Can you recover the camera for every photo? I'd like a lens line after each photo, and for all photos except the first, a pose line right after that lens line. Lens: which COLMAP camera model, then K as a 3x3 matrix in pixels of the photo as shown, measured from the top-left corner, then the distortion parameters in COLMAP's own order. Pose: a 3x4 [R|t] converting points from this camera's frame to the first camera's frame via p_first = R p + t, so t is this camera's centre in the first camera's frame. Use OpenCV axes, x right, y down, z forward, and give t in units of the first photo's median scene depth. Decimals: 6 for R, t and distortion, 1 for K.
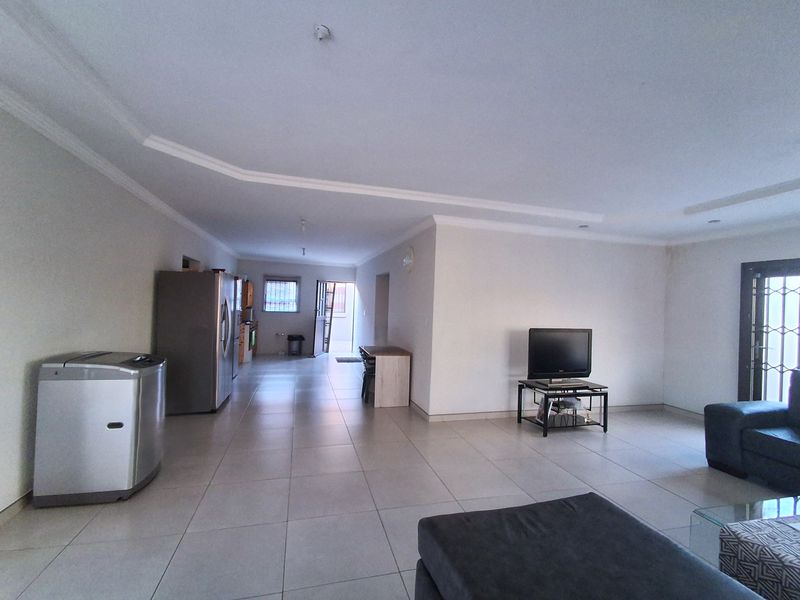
lens RADIAL K [[361.1, 0, 400.6], [0, 361.1, 303.0], [0, 0, 1]] dist [0.004216, 0.000710]
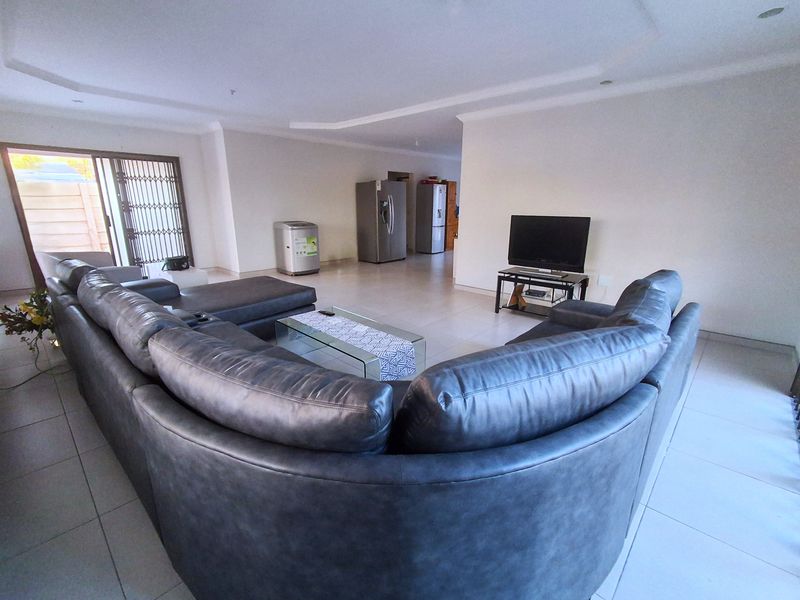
lens RADIAL K [[361.1, 0, 400.6], [0, 361.1, 303.0], [0, 0, 1]] dist [0.004216, 0.000710]
pose [[0.517997, 0.200152, -0.831636, 1.078277], [0.012546, 0.970356, 0.241353, 0.061253], [0.855290, -0.135453, 0.500131, 0.175065]]
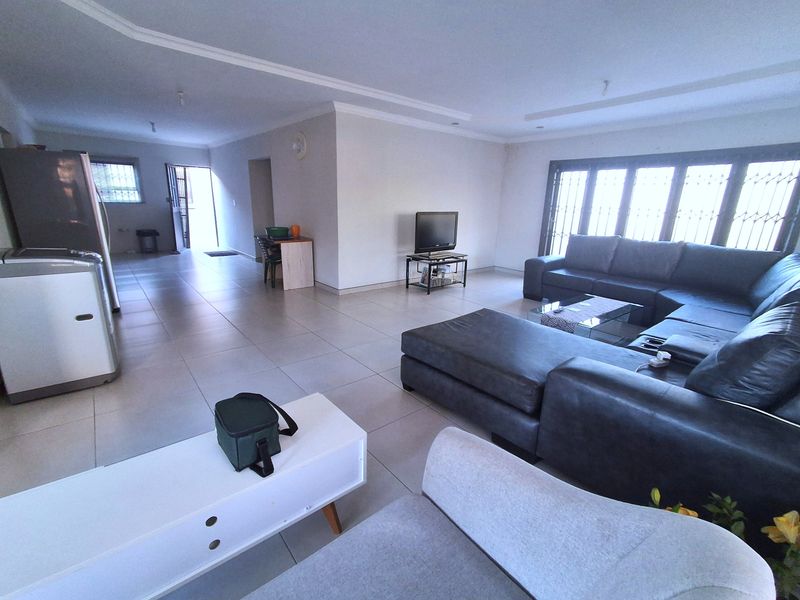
lens RADIAL K [[361.1, 0, 400.6], [0, 361.1, 303.0], [0, 0, 1]] dist [0.004216, 0.000710]
pose [[0.910043, -0.123943, 0.395550, -0.208198], [0.002112, 0.955625, 0.294580, 0.002895], [-0.414509, -0.267245, 0.869921, -0.124408]]
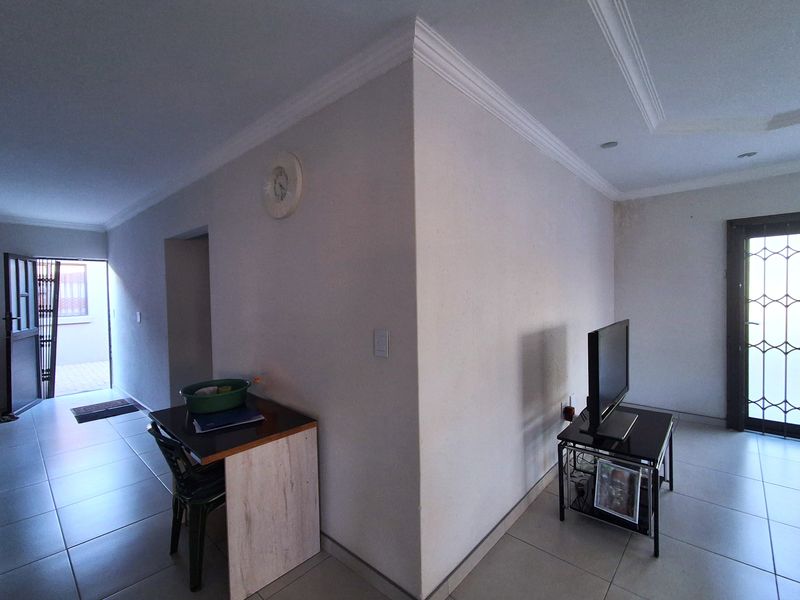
lens RADIAL K [[361.0, 0, 391.0], [0, 361.0, 300.6], [0, 0, 1]] dist [-0.001998, -0.000280]
pose [[0.850509, -0.065014, 0.521927, -0.112515], [0.046407, 0.997737, 0.048661, -0.005489], [-0.523909, -0.017166, 0.851601, 0.706908]]
